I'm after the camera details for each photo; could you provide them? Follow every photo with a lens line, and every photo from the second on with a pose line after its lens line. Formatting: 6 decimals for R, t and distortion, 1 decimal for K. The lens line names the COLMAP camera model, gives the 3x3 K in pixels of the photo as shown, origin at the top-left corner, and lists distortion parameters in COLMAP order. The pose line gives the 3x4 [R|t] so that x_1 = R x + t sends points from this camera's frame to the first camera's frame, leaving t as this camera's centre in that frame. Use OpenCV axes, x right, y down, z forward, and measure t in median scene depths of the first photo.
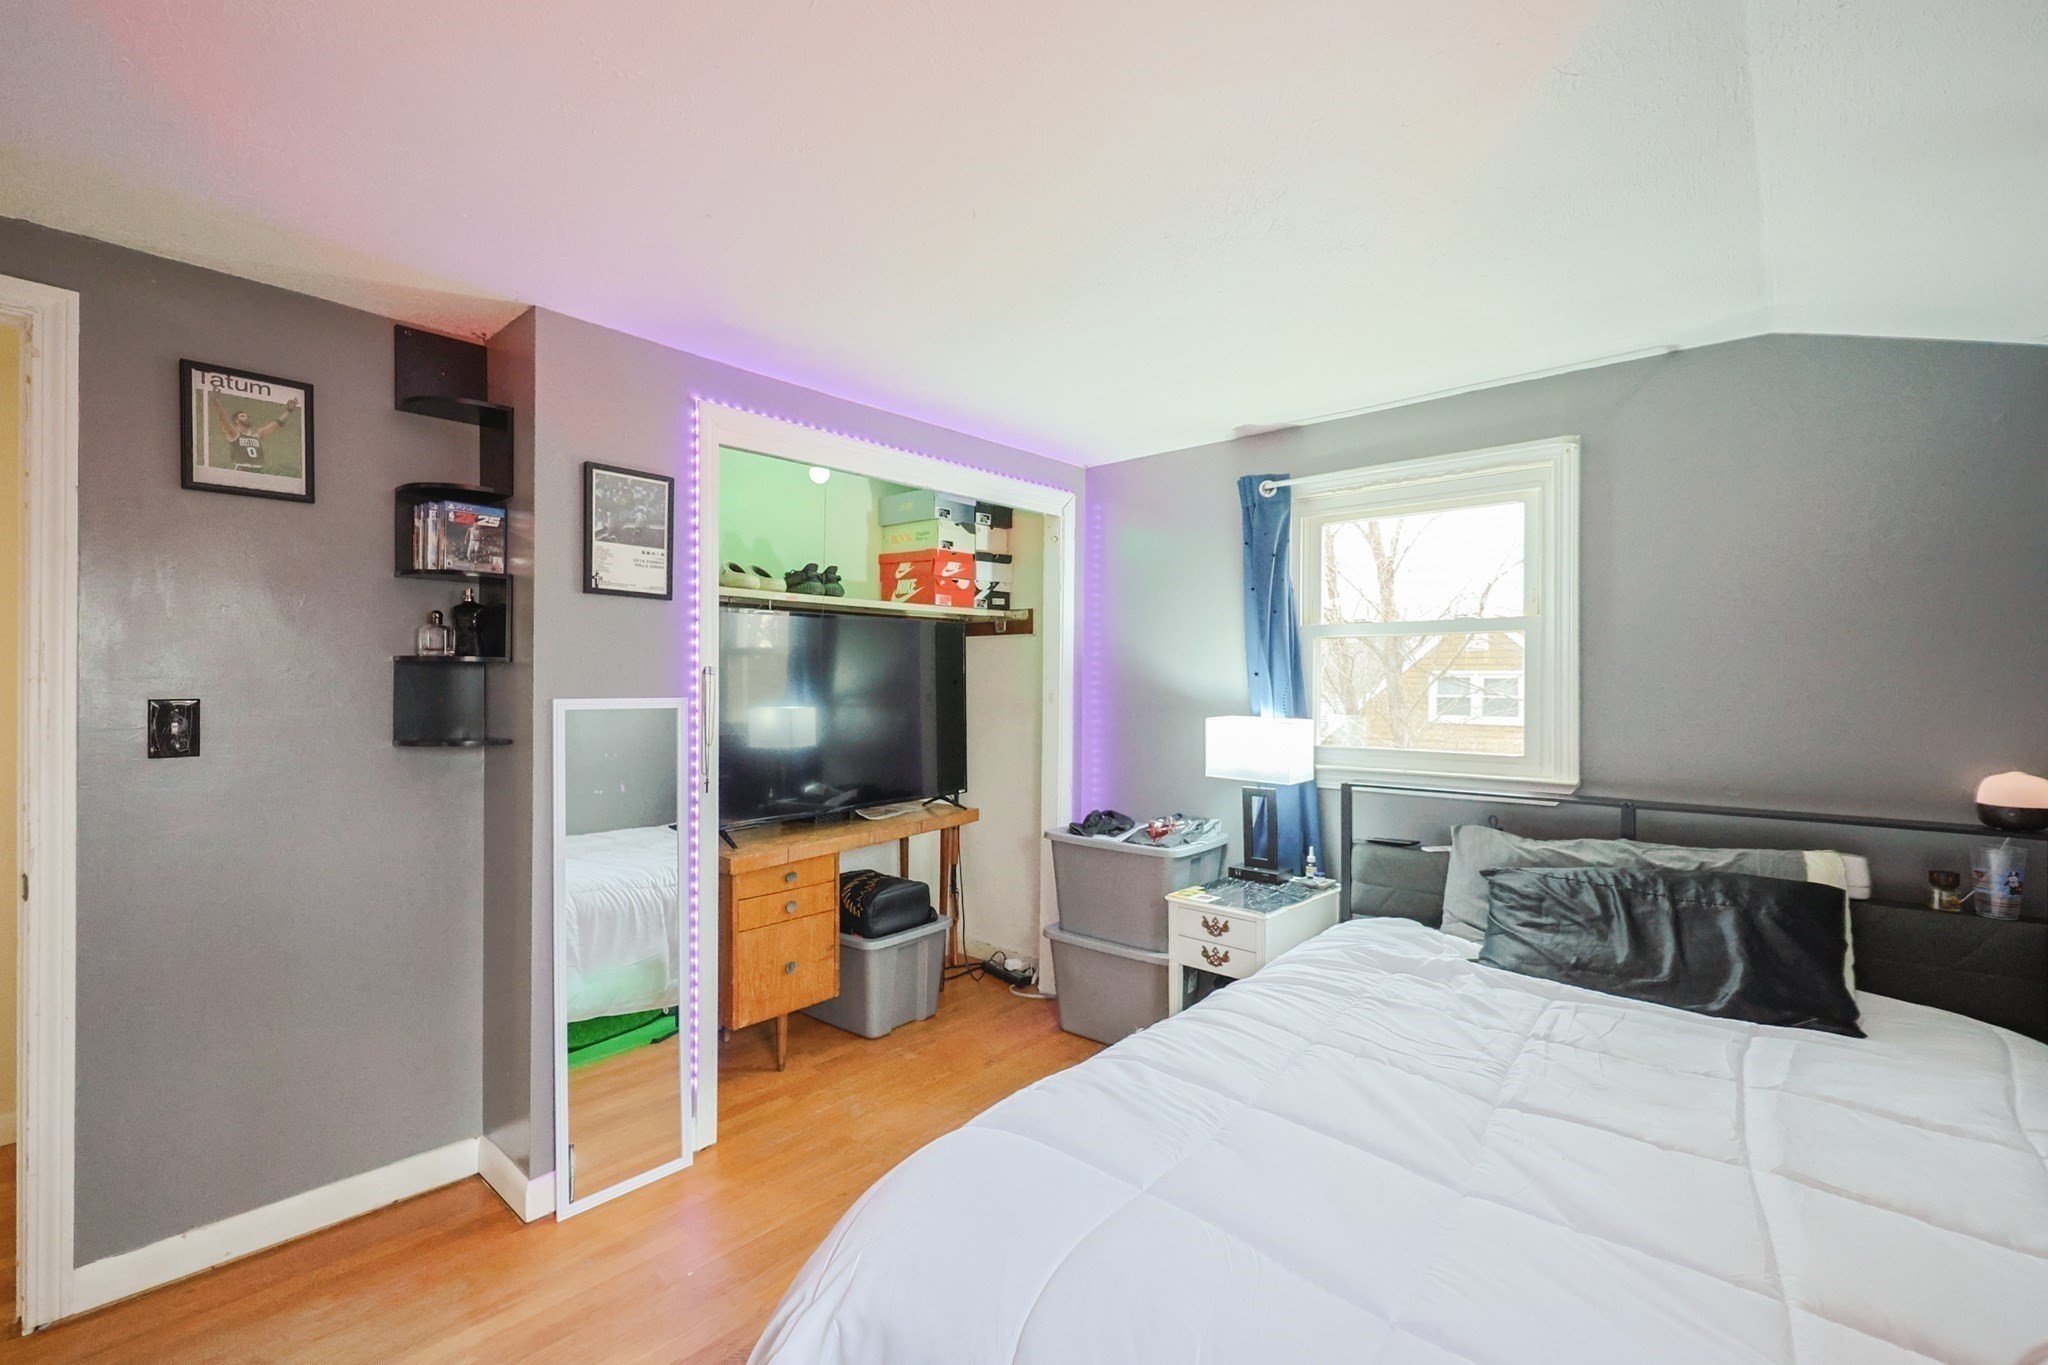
lens RADIAL K [[874.6, 0, 1021.3], [0, 874.6, 682.4], [0, 0, 1]] dist [-0.000985, -0.000159]
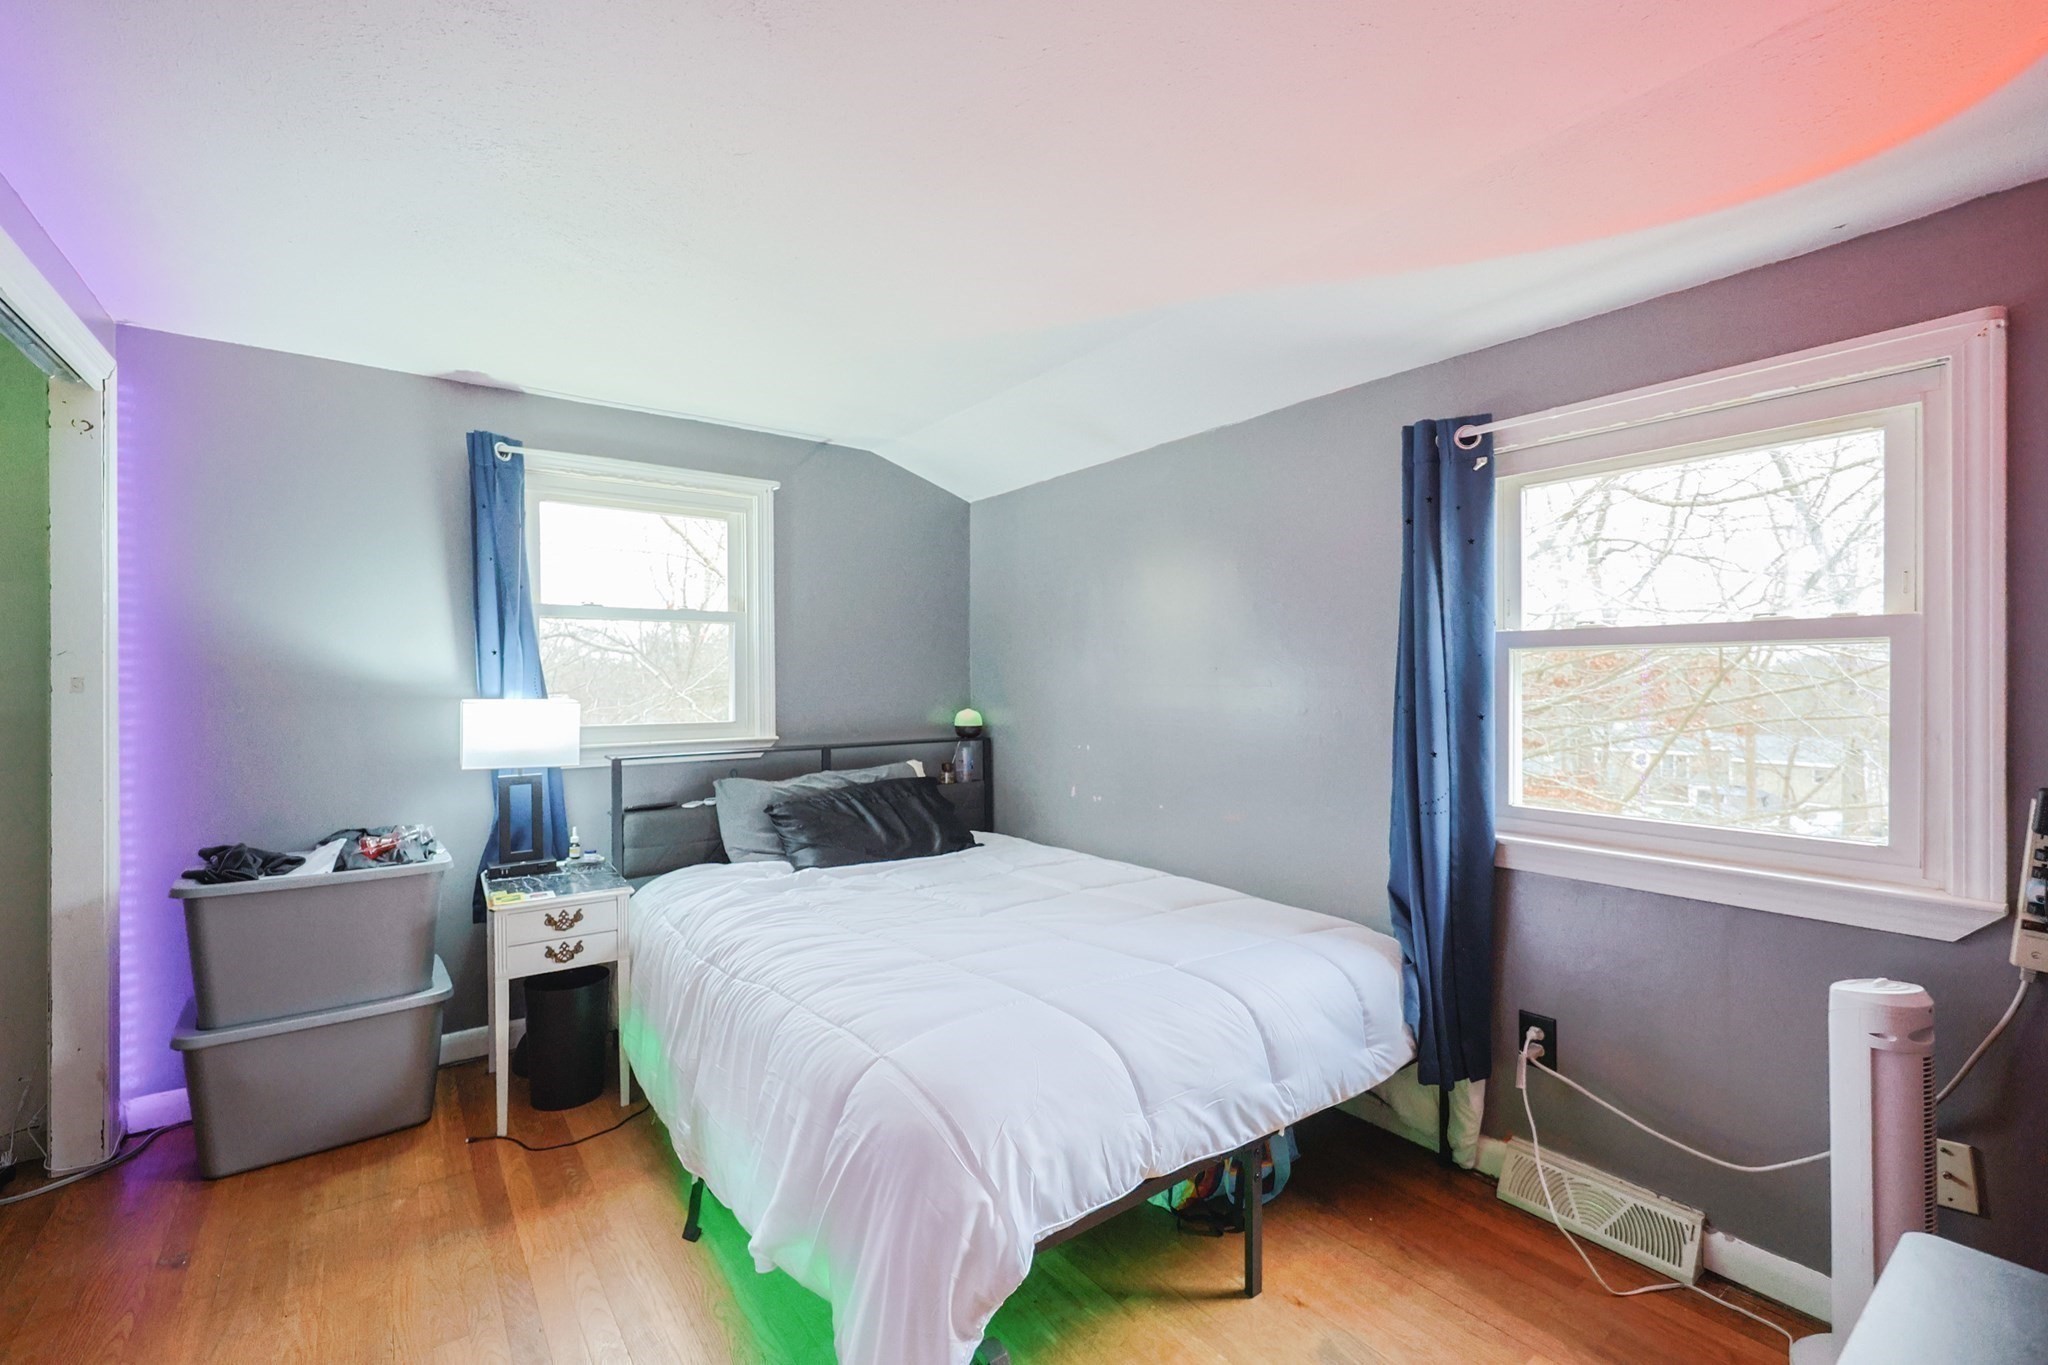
lens RADIAL K [[874.6, 0, 1016.5], [0, 874.6, 678.5], [0, 0, 1]] dist [-0.000985, -0.000159]
pose [[0.221044, -0.007199, 0.975237, -0.590320], [-0.000549, 0.999972, 0.007506, 0.012019], [-0.975264, -0.002194, 0.221033, 0.320222]]
